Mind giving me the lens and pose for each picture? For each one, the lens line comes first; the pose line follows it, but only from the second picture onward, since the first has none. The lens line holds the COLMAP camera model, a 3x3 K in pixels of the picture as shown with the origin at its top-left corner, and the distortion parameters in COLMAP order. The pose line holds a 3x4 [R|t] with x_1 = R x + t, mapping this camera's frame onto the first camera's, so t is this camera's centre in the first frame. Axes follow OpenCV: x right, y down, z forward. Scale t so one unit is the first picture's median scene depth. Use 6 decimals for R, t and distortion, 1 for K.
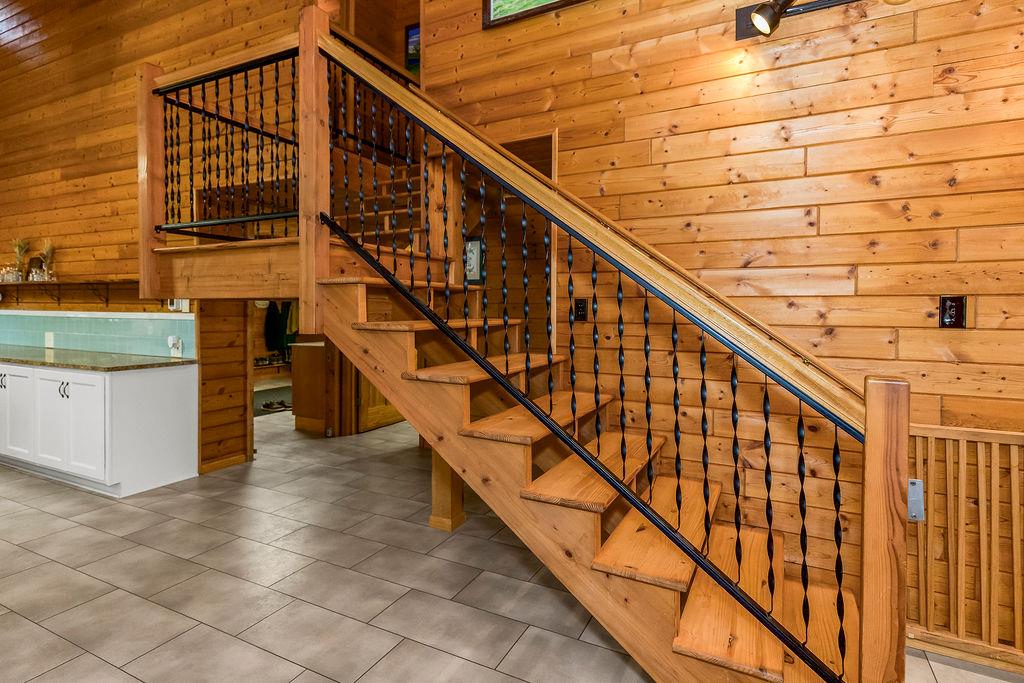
lens RADIAL K [[523.1, 0, 516.3], [0, 523.1, 317.7], [0, 0, 1]] dist [0.010680, 0.000143]
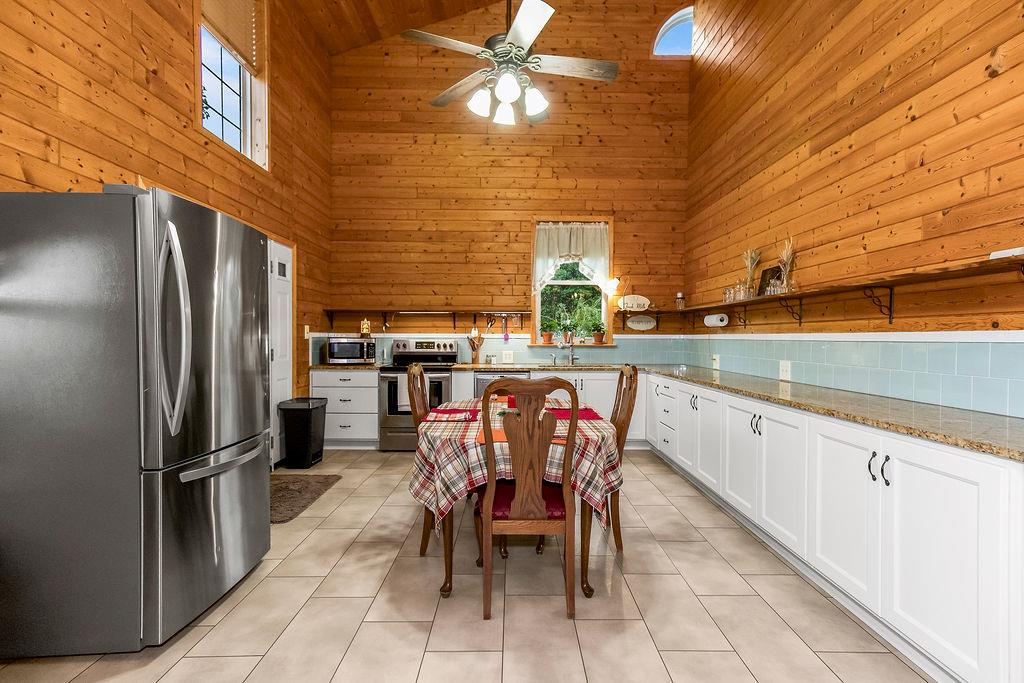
lens RADIAL K [[494.5, 0, 524.6], [0, 494.5, 346.8], [0, 0, 1]] dist [0.020400, 0.000118]
pose [[0.473220, 0.012898, -0.880850, -0.471883], [-0.018905, 0.999811, 0.004484, 0.012445], [0.880742, 0.014530, 0.473374, 0.348965]]
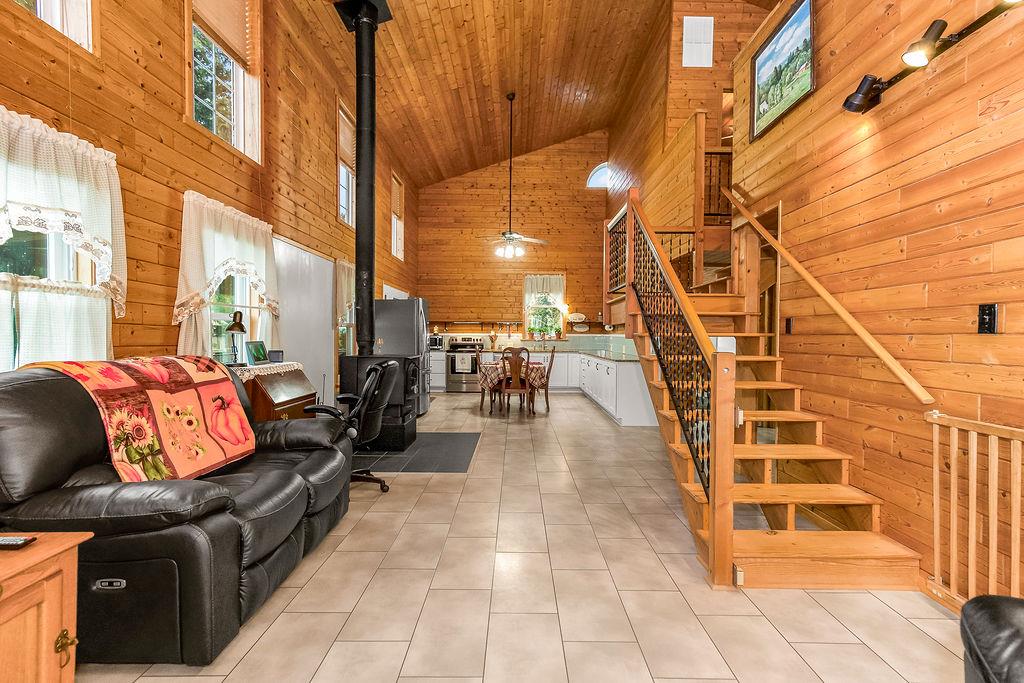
lens RADIAL K [[473.9, 0, 512.0], [0, 473.9, 341.5], [0, 0, 1]] dist [0.025032, 0.000445]
pose [[0.444657, 0.009577, -0.895650, 0.529874], [-0.019653, 0.999806, 0.000933, 0.022542], [0.895486, 0.017187, 0.444759, -0.140254]]
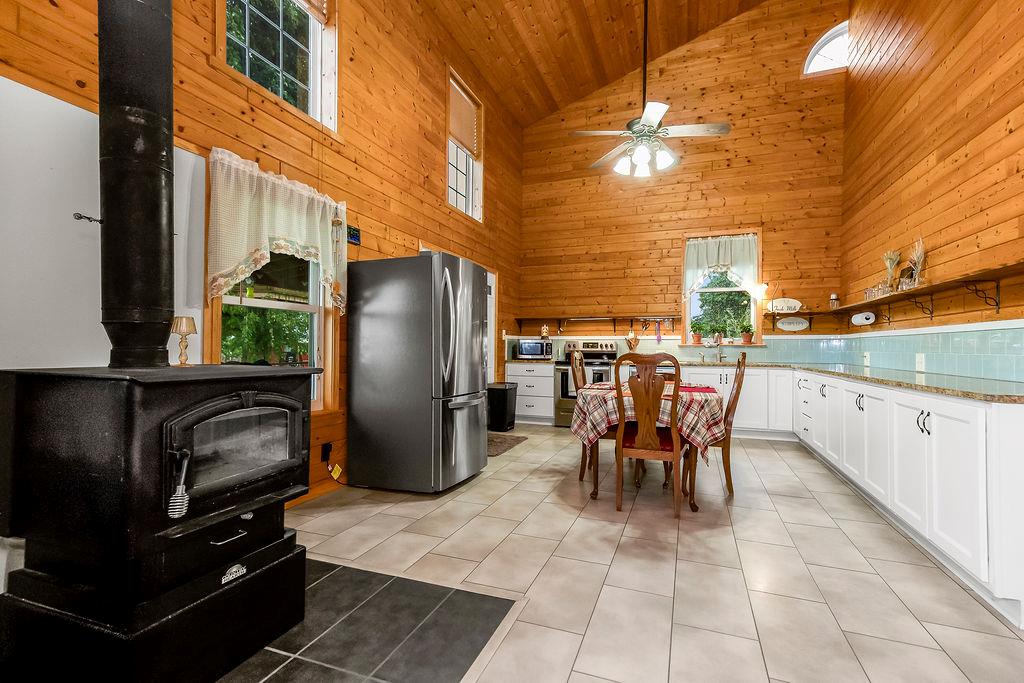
lens RADIAL K [[473.9, 0, 512.0], [0, 473.9, 341.5], [0, 0, 1]] dist [0.025032, 0.000445]
pose [[0.111221, -0.016916, -0.993652, -0.222239], [-0.023817, 0.999523, -0.019682, 0.044595], [0.993510, 0.025855, 0.110765, 0.306330]]
